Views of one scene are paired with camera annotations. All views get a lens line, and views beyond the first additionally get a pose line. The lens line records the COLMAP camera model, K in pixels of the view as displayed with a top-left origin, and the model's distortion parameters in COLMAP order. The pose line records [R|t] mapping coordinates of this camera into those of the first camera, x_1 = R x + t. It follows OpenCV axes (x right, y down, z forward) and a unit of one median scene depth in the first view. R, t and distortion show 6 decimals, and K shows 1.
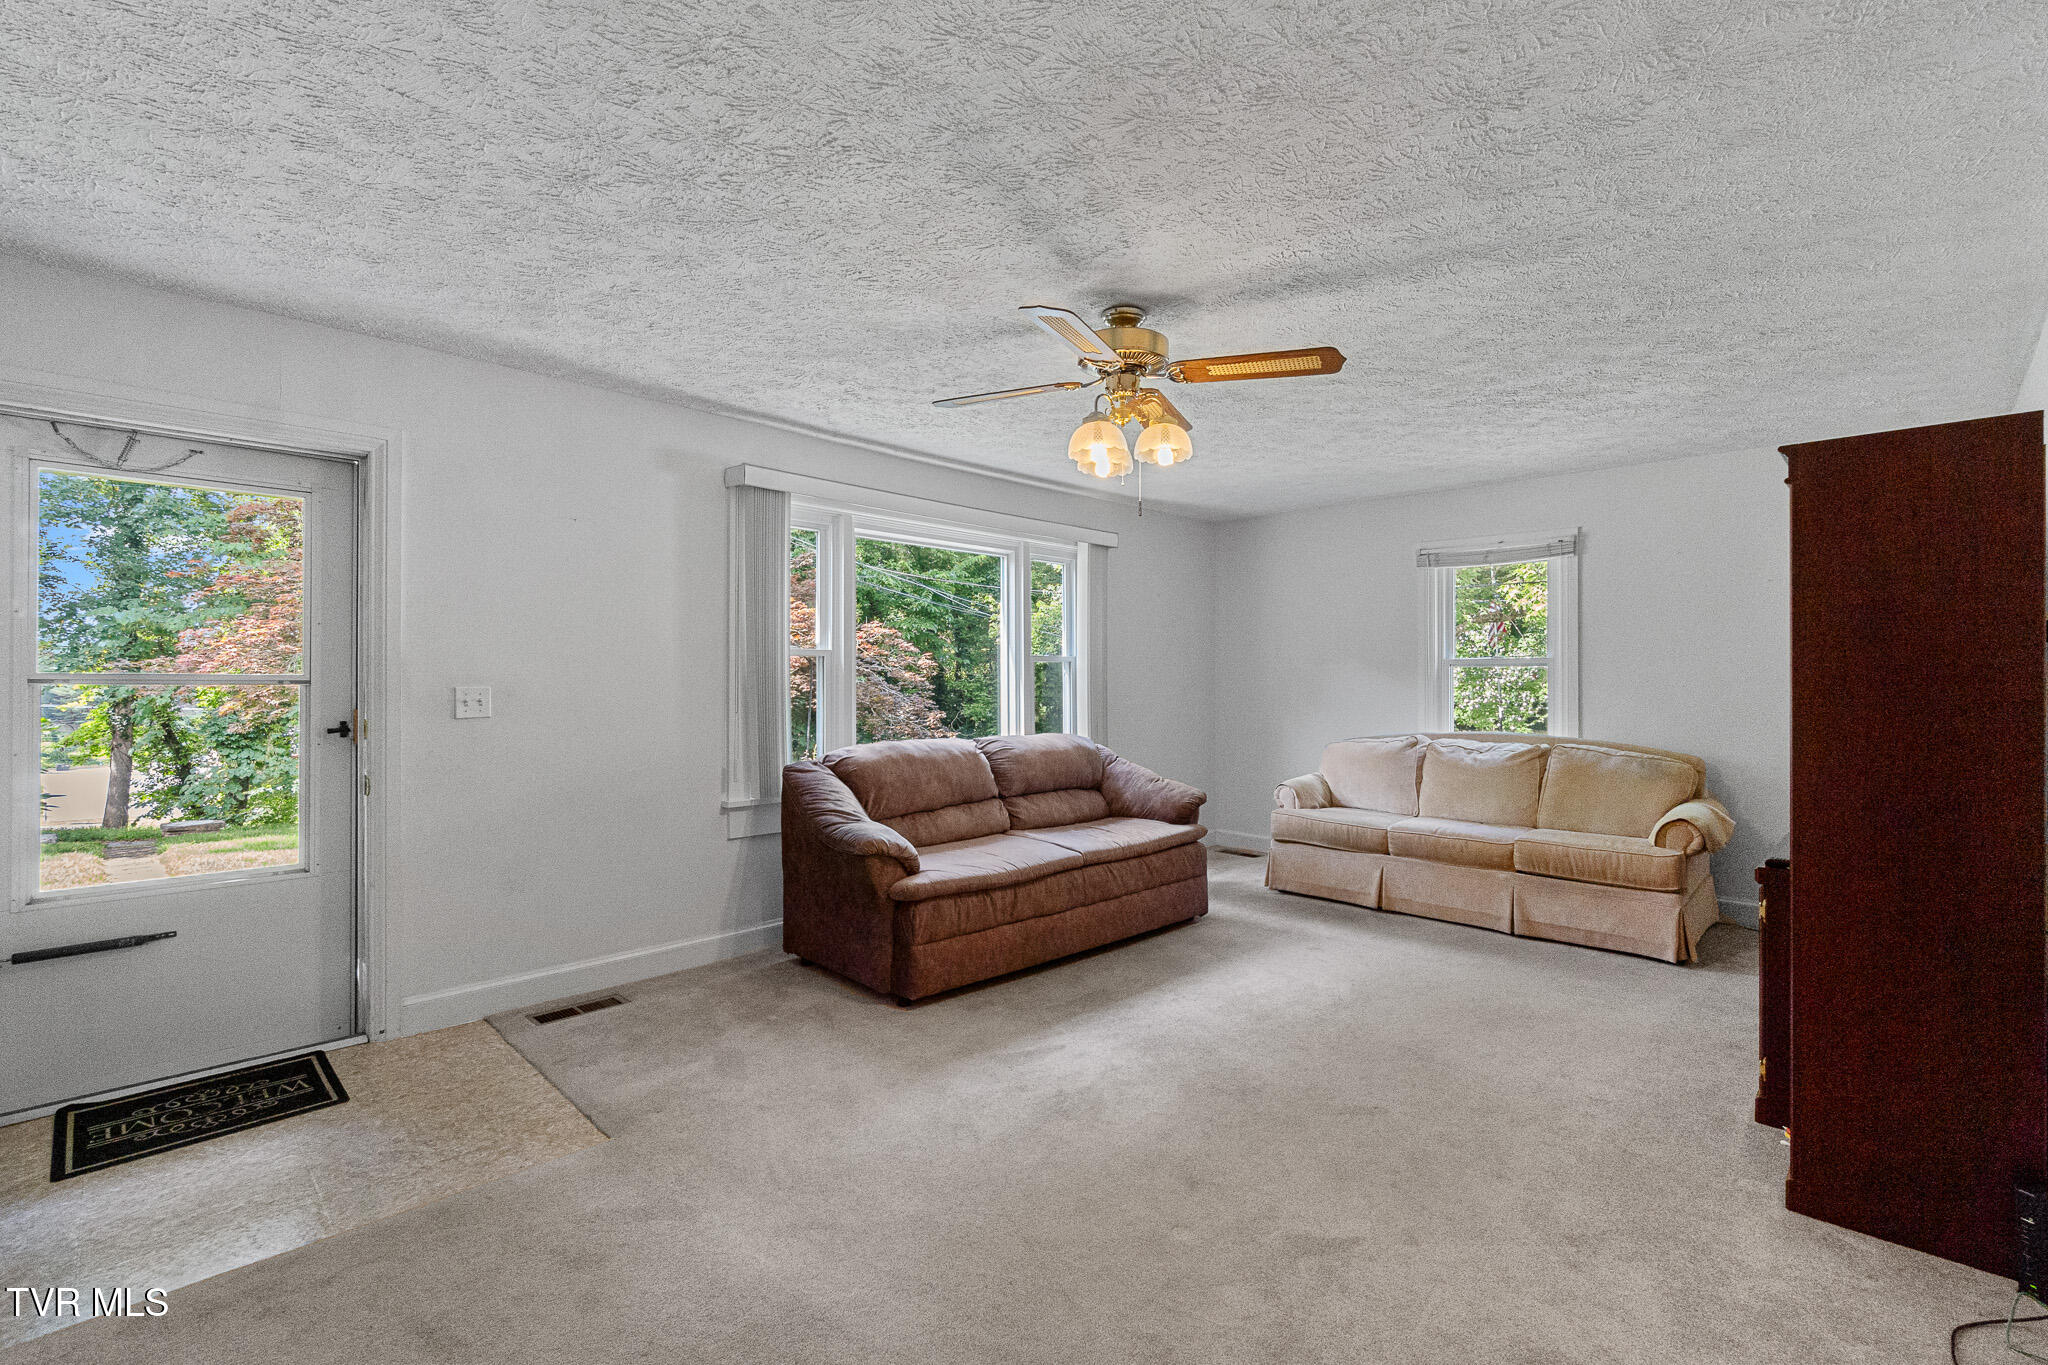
lens RADIAL K [[897.4, 0, 1019.6], [0, 897.4, 681.1], [0, 0, 1]] dist [-0.001730, 0.000248]
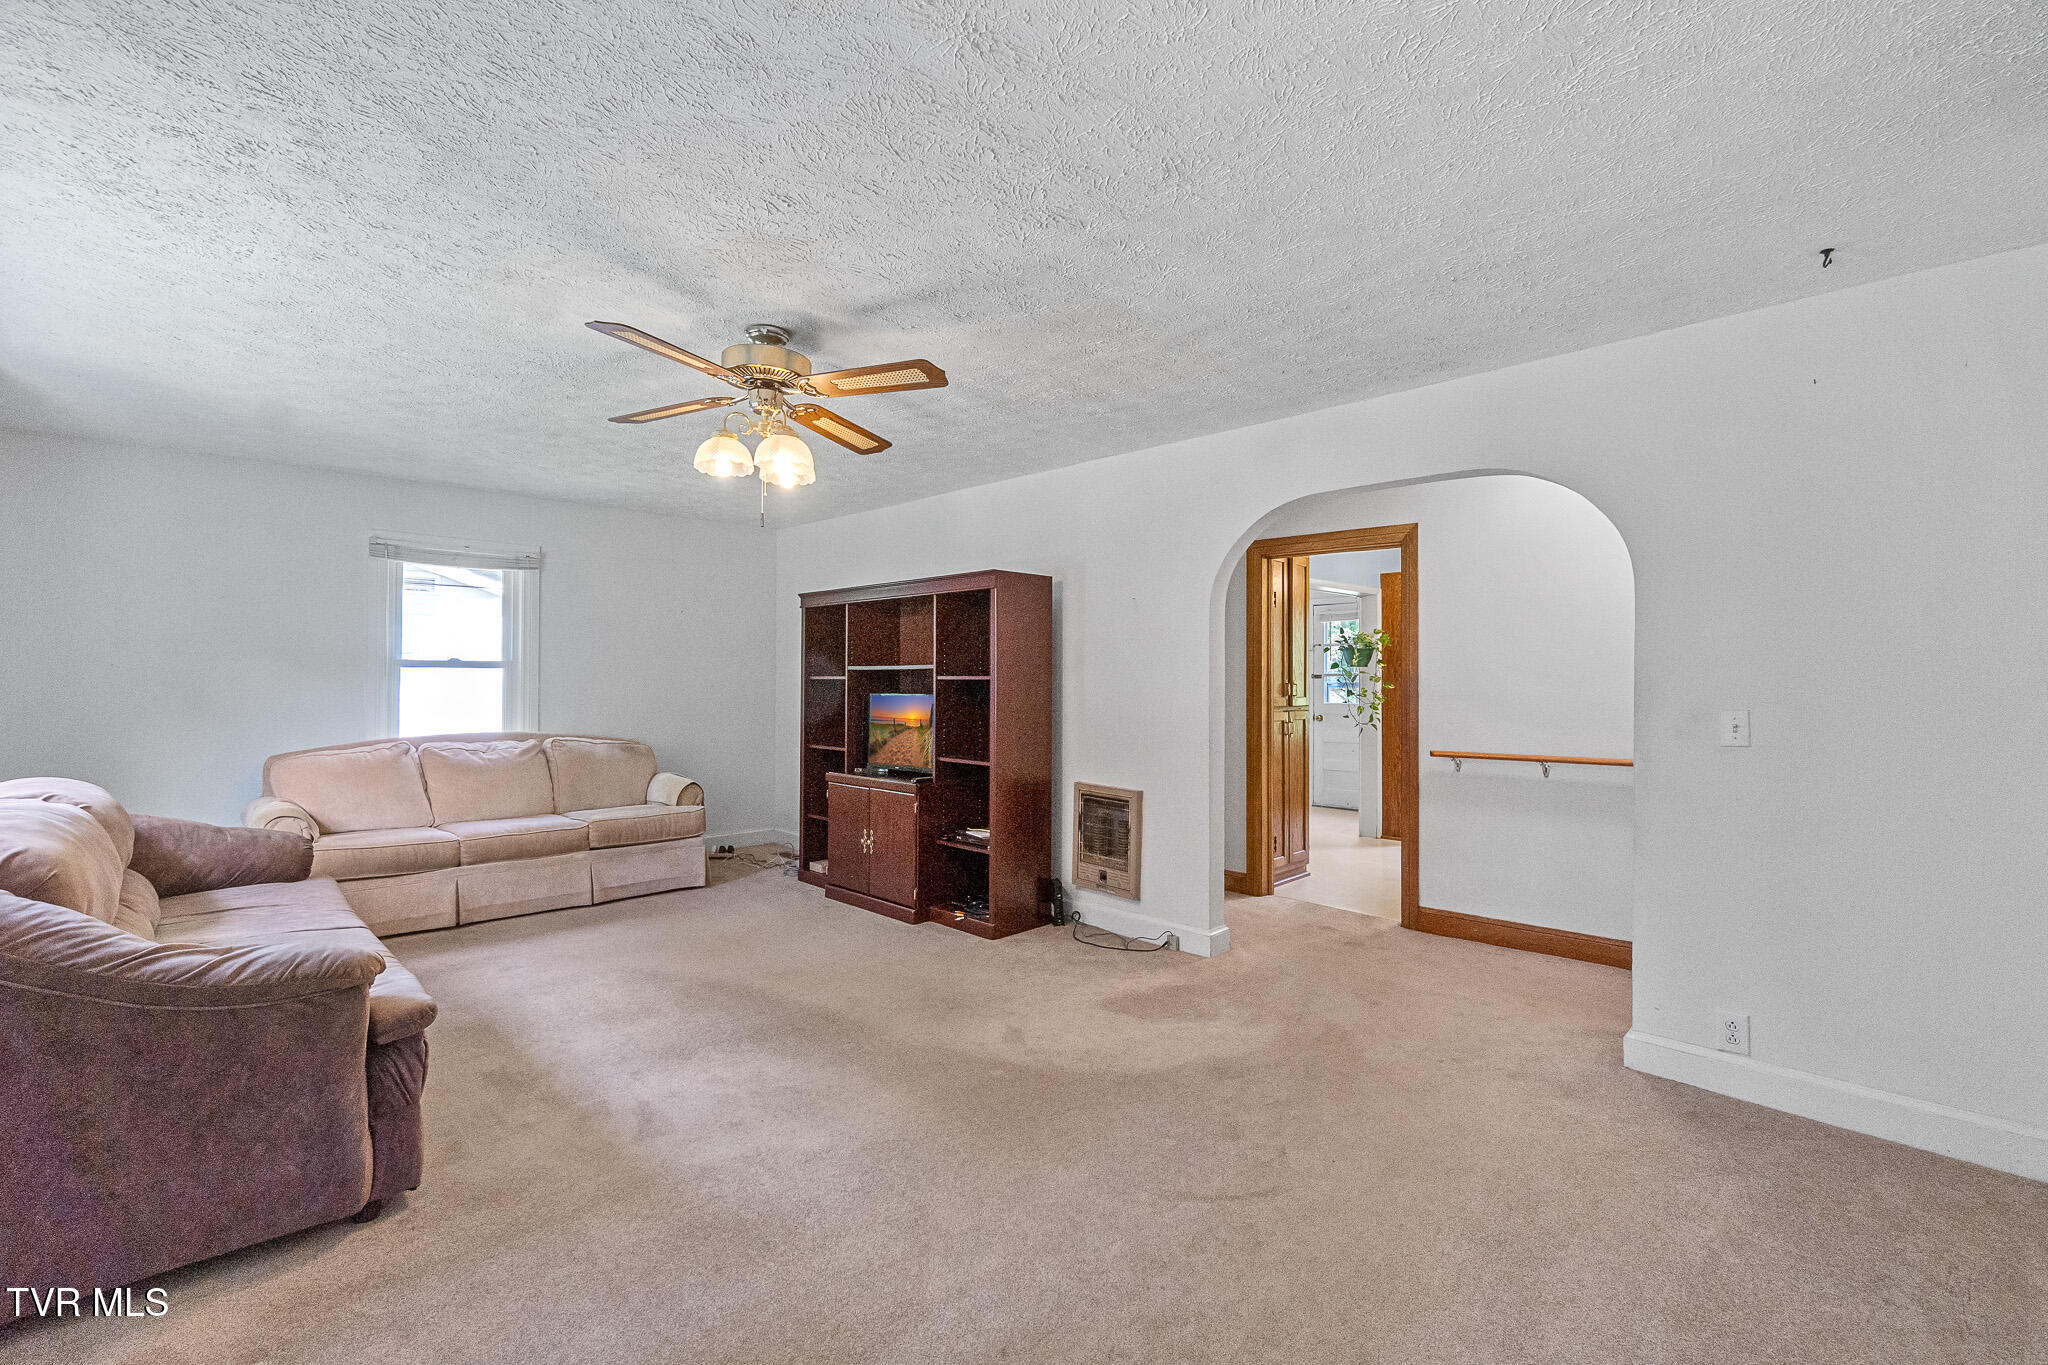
lens RADIAL K [[897.4, 0, 1019.3], [0, 897.4, 680.3], [0, 0, 1]] dist [-0.001730, 0.000248]
pose [[0.021549, 0.000787, 0.999767, -0.617021], [-0.001577, 0.999998, -0.000753, -0.003352], [-0.999767, -0.001560, 0.021550, 0.459304]]
